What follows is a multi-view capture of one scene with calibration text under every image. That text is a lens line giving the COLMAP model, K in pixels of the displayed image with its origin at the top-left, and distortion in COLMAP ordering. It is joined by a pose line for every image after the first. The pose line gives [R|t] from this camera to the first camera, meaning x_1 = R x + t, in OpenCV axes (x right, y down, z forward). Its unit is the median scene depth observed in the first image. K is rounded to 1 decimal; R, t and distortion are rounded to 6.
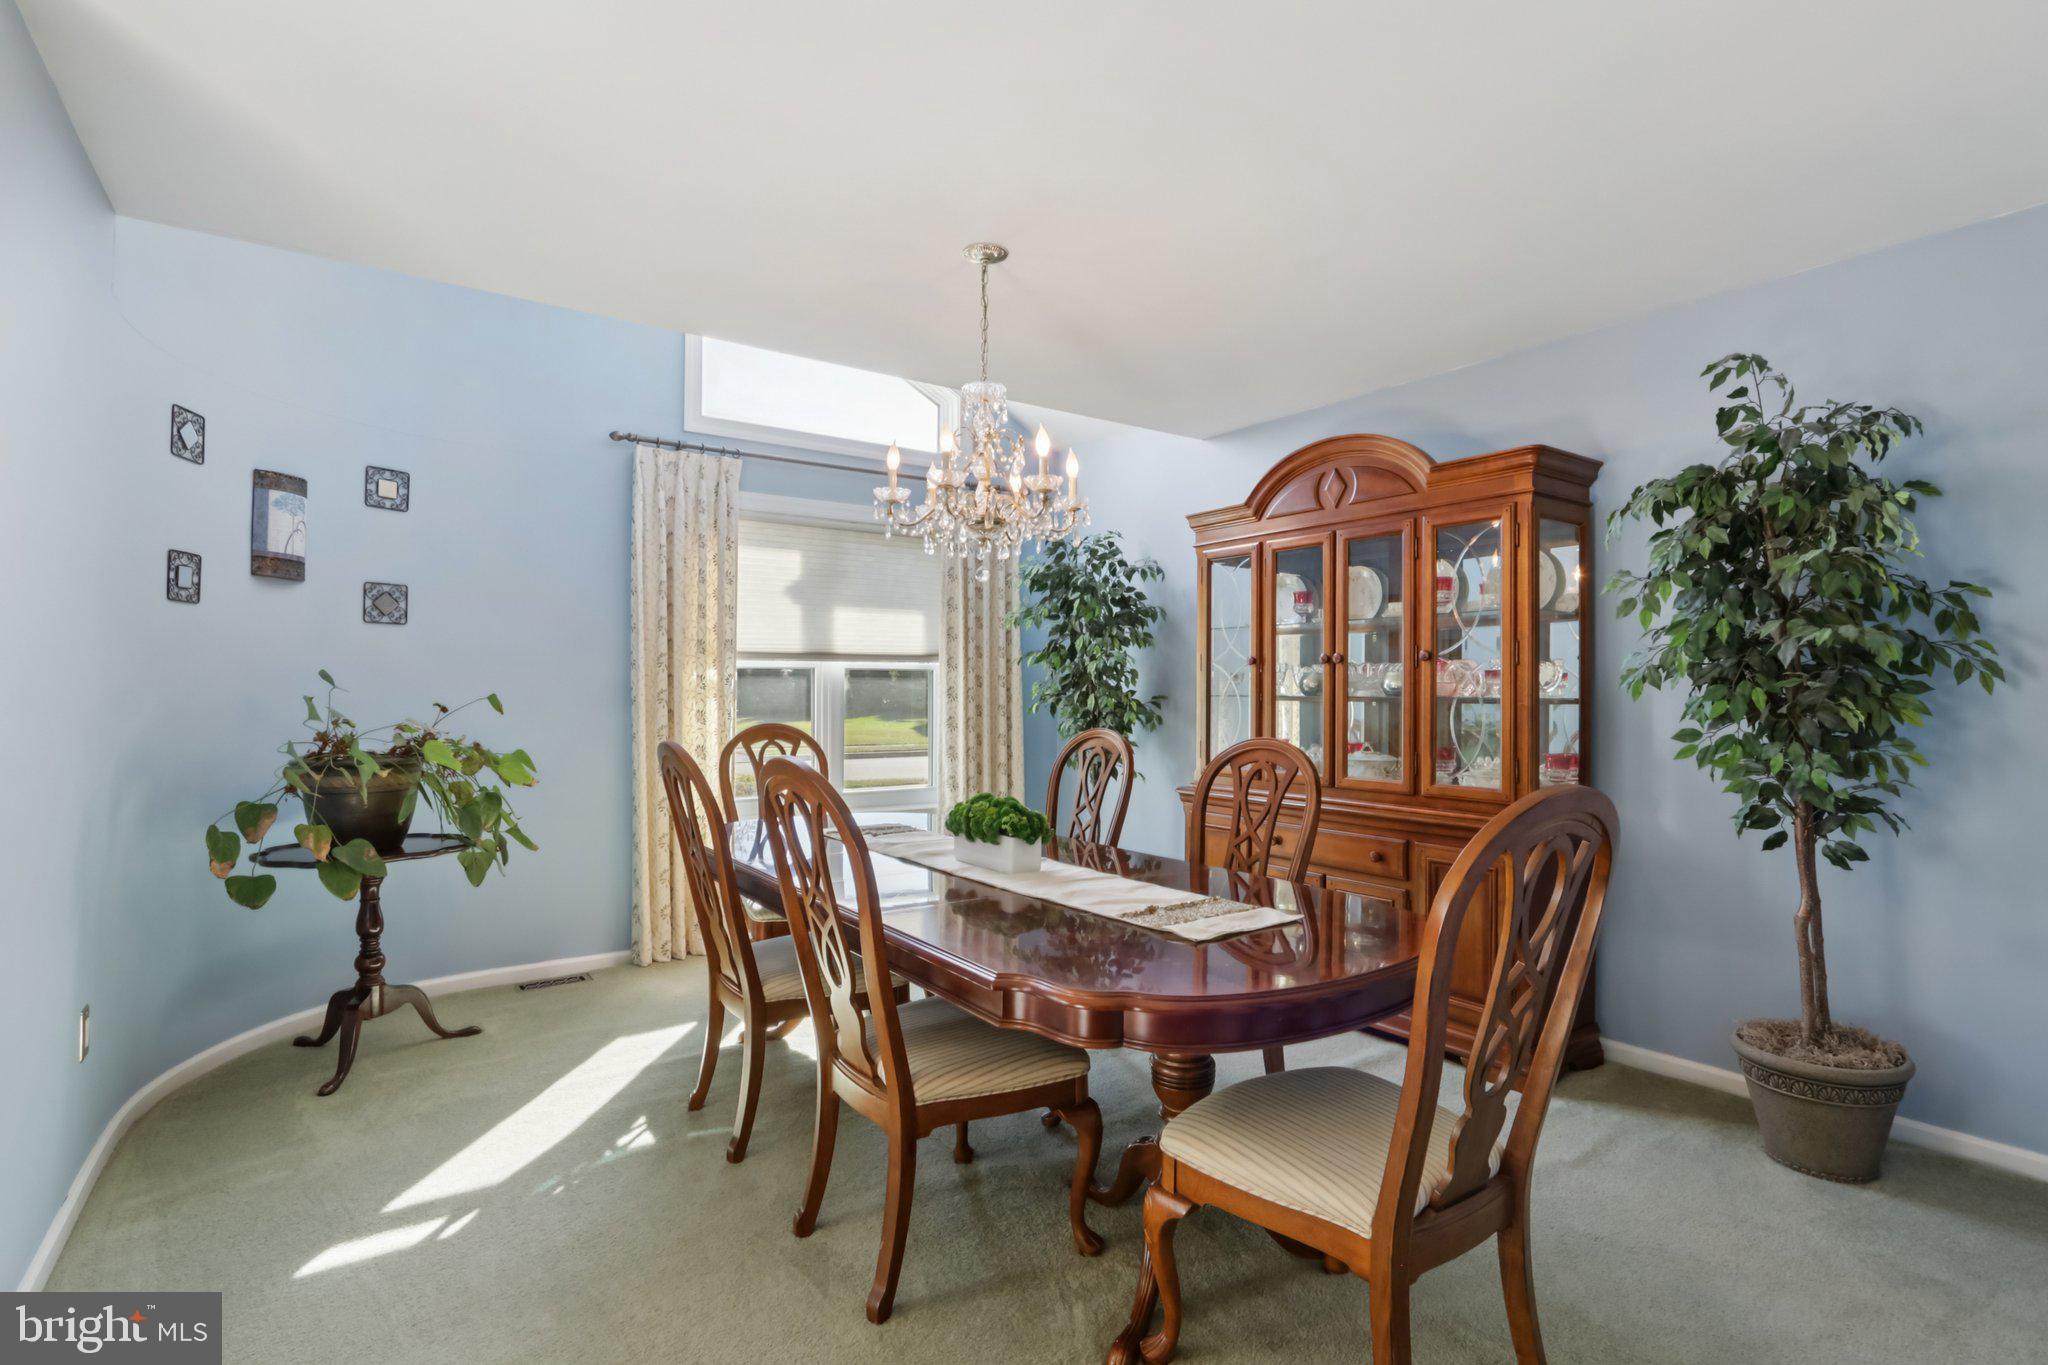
lens RADIAL K [[956.6, 0, 1024.0], [0, 956.6, 682.5], [0, 0, 1]] dist [-0.007920, 0.001809]
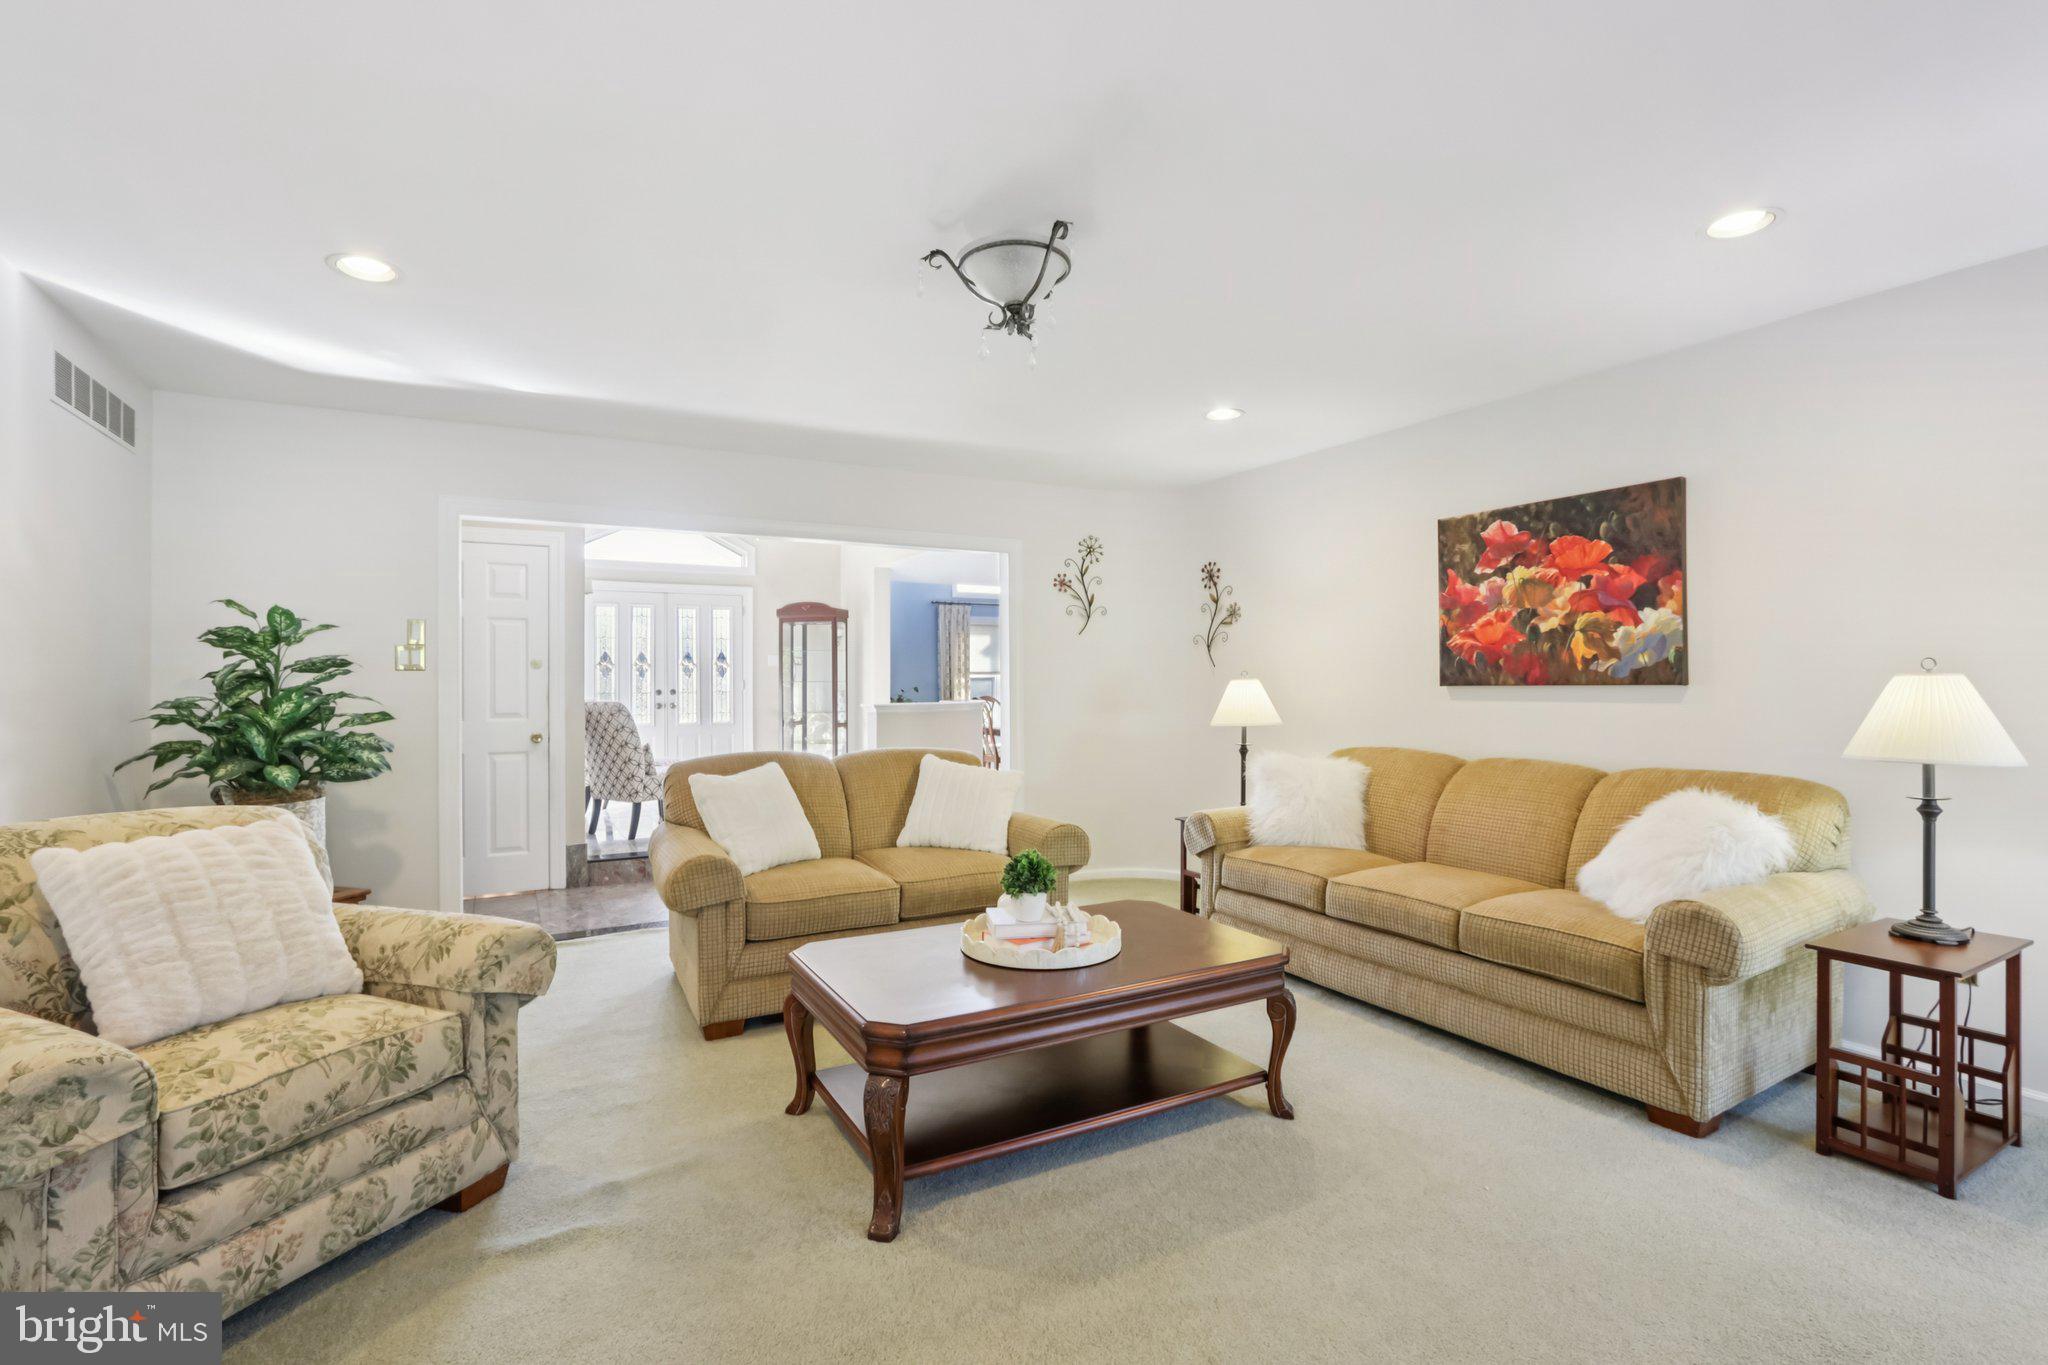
lens RADIAL K [[956.6, 0, 1024.0], [0, 956.6, 682.5], [0, 0, 1]] dist [-0.007920, 0.001809]
pose [[0.994567, -0.005758, -0.103937, 0.161503], [0.006246, 0.999971, 0.004369, -0.013531], [0.103909, -0.004995, 0.994574, -1.858059]]
